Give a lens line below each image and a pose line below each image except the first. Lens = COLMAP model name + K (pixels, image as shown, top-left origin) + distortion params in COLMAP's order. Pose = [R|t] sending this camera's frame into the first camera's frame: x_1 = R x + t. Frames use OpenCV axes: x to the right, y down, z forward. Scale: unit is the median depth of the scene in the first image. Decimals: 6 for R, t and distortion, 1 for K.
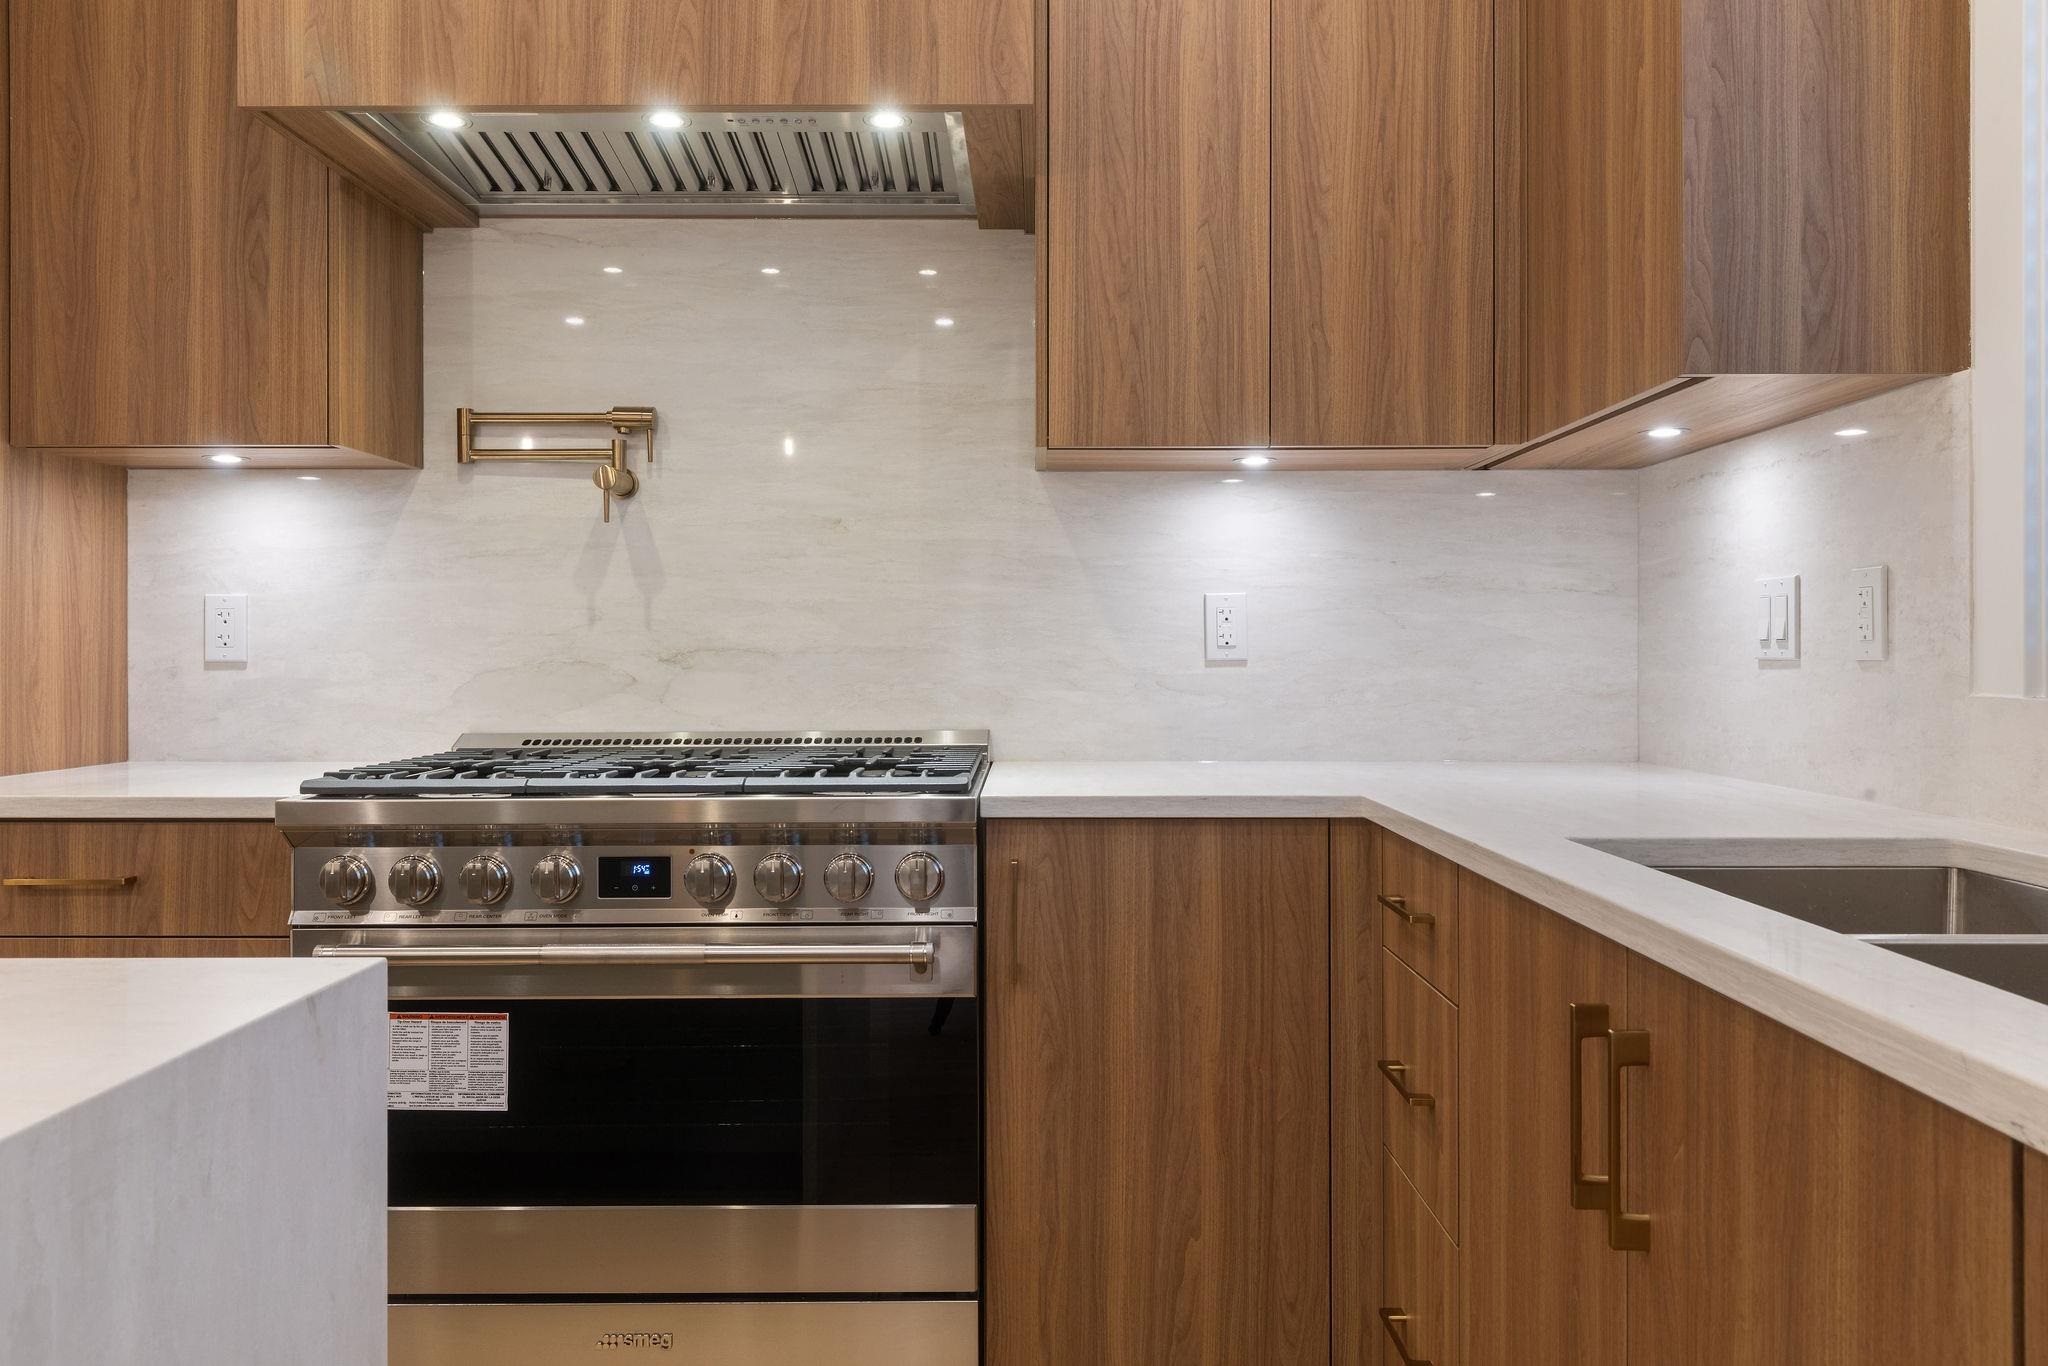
lens RADIAL K [[1482.2, 0, 1025.8], [0, 1482.2, 676.8], [0, 0, 1]] dist [0.001472, -0.011668]
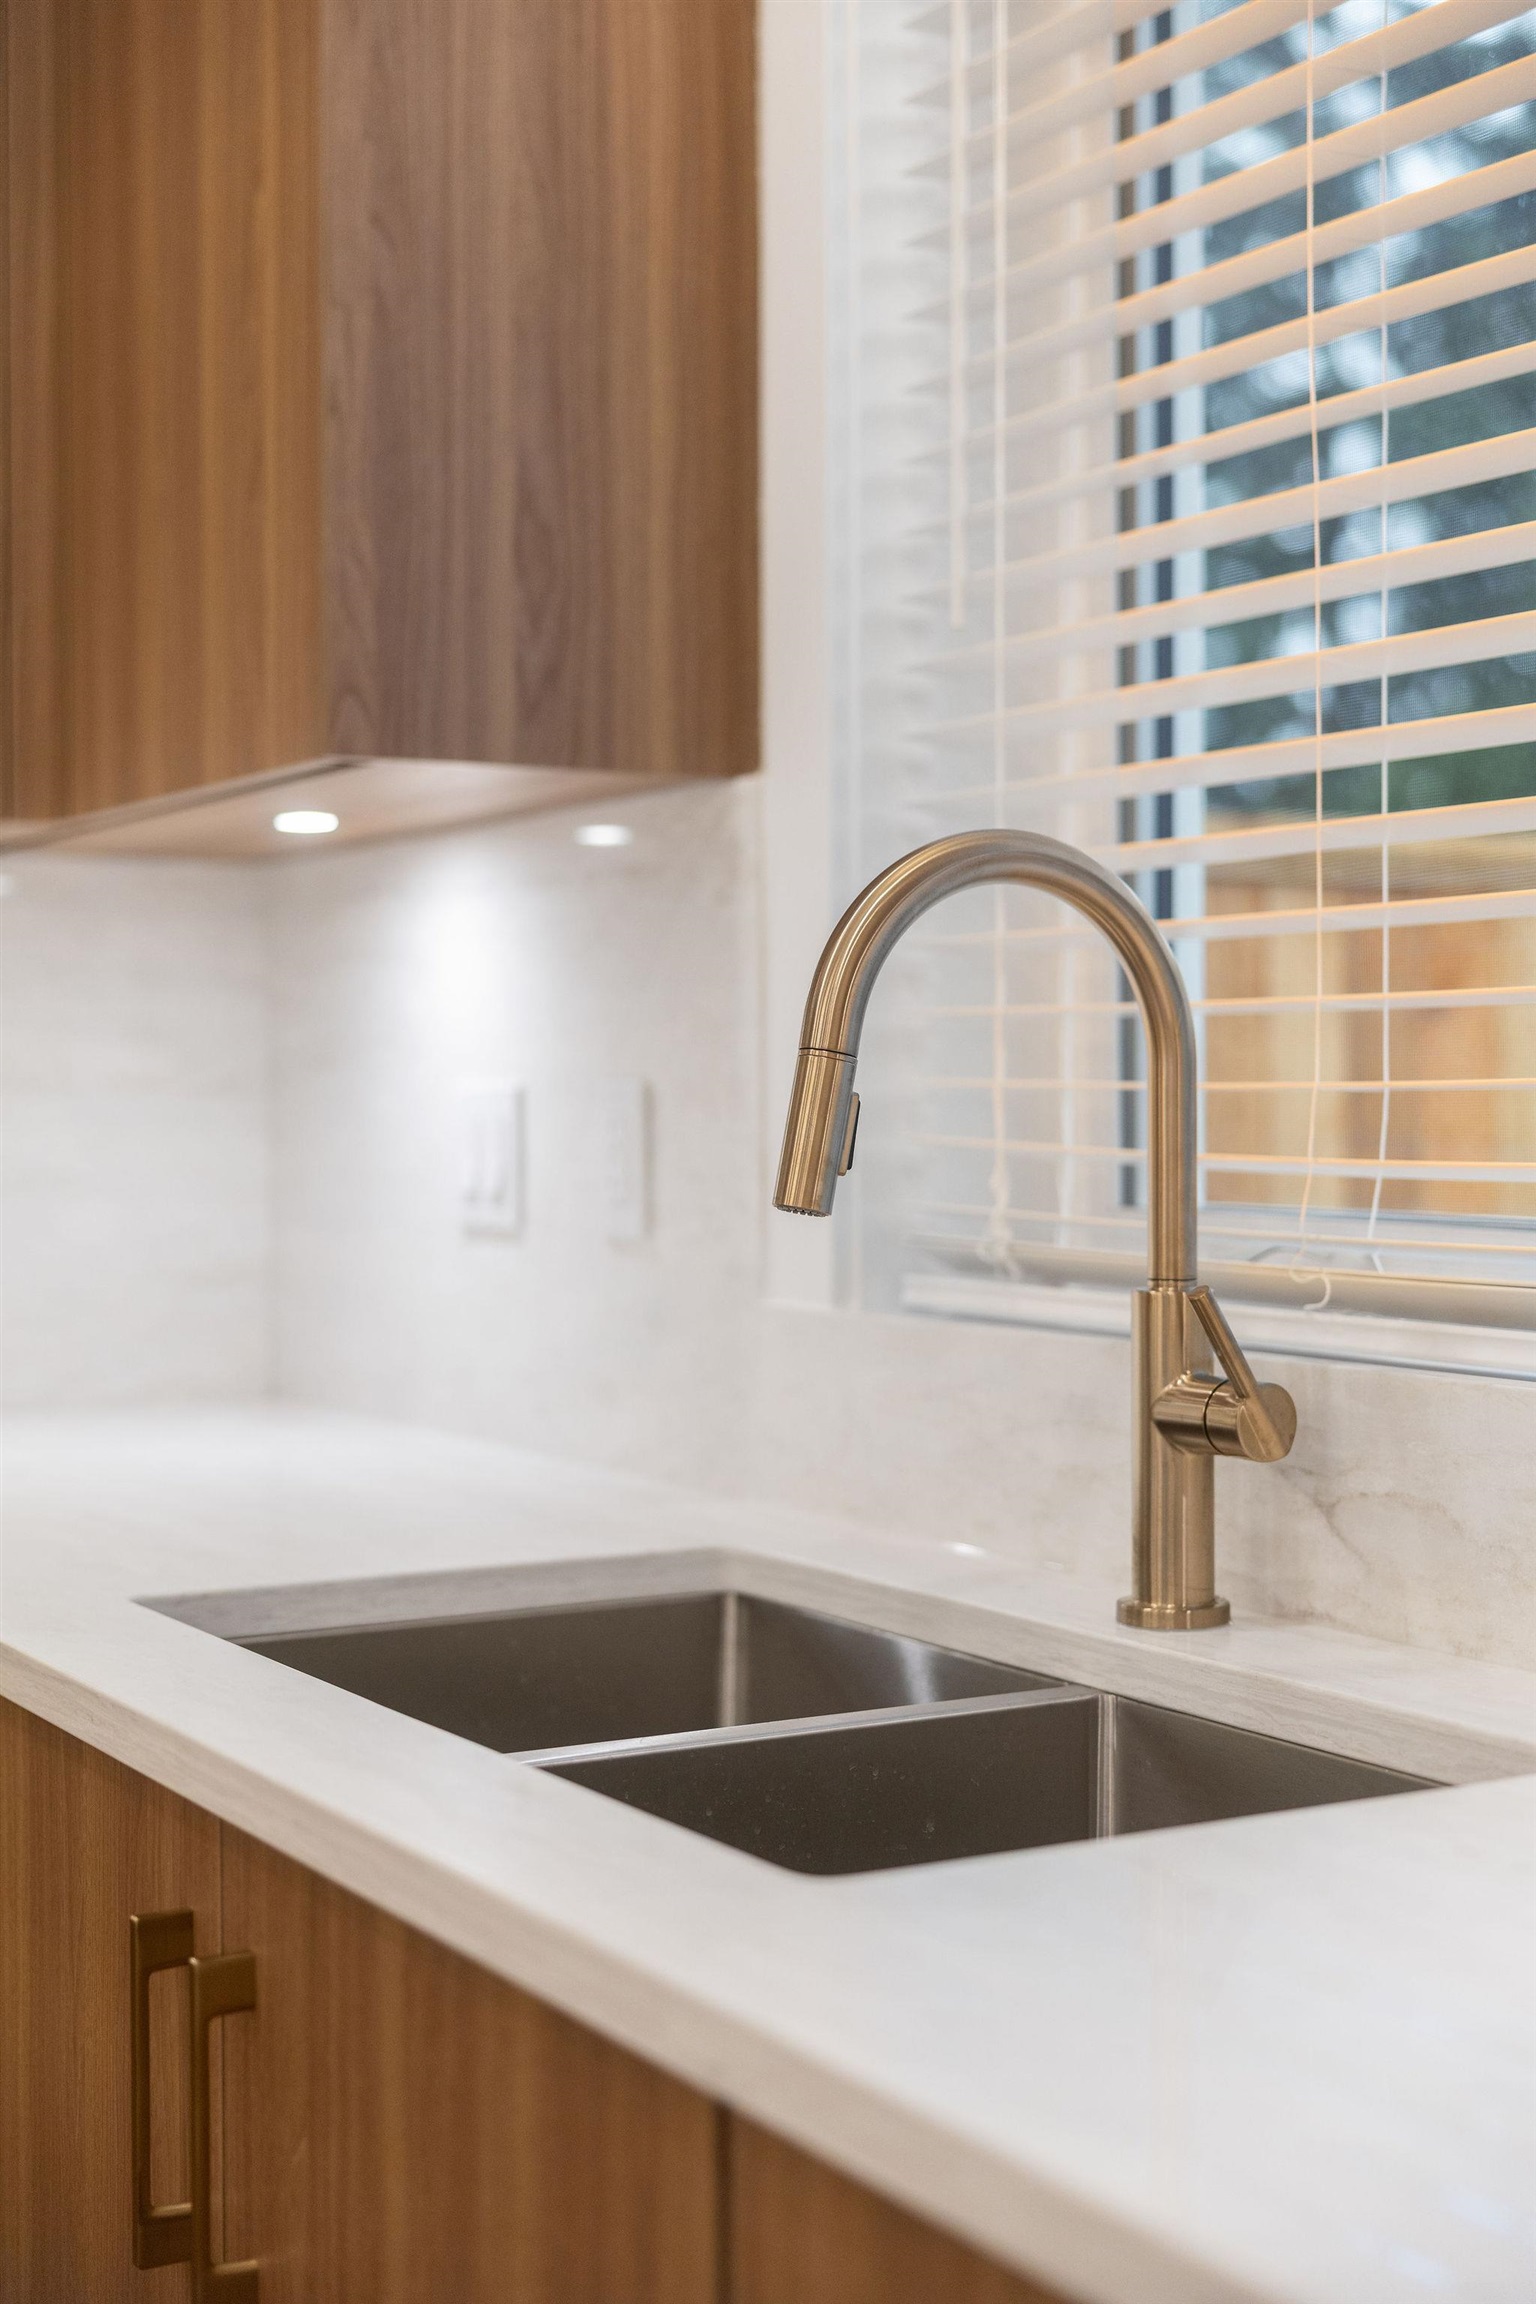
lens RADIAL K [[3164.5, 0, 772.7], [0, 3164.5, 1153.8], [0, 0, 1]] dist [0.003139, 0.000000]
pose [[0.860471, -0.012843, 0.509338, -0.032215], [0.002212, 0.999767, 0.021471, -0.078107], [-0.509495, -0.017348, 0.860299, -0.140824]]
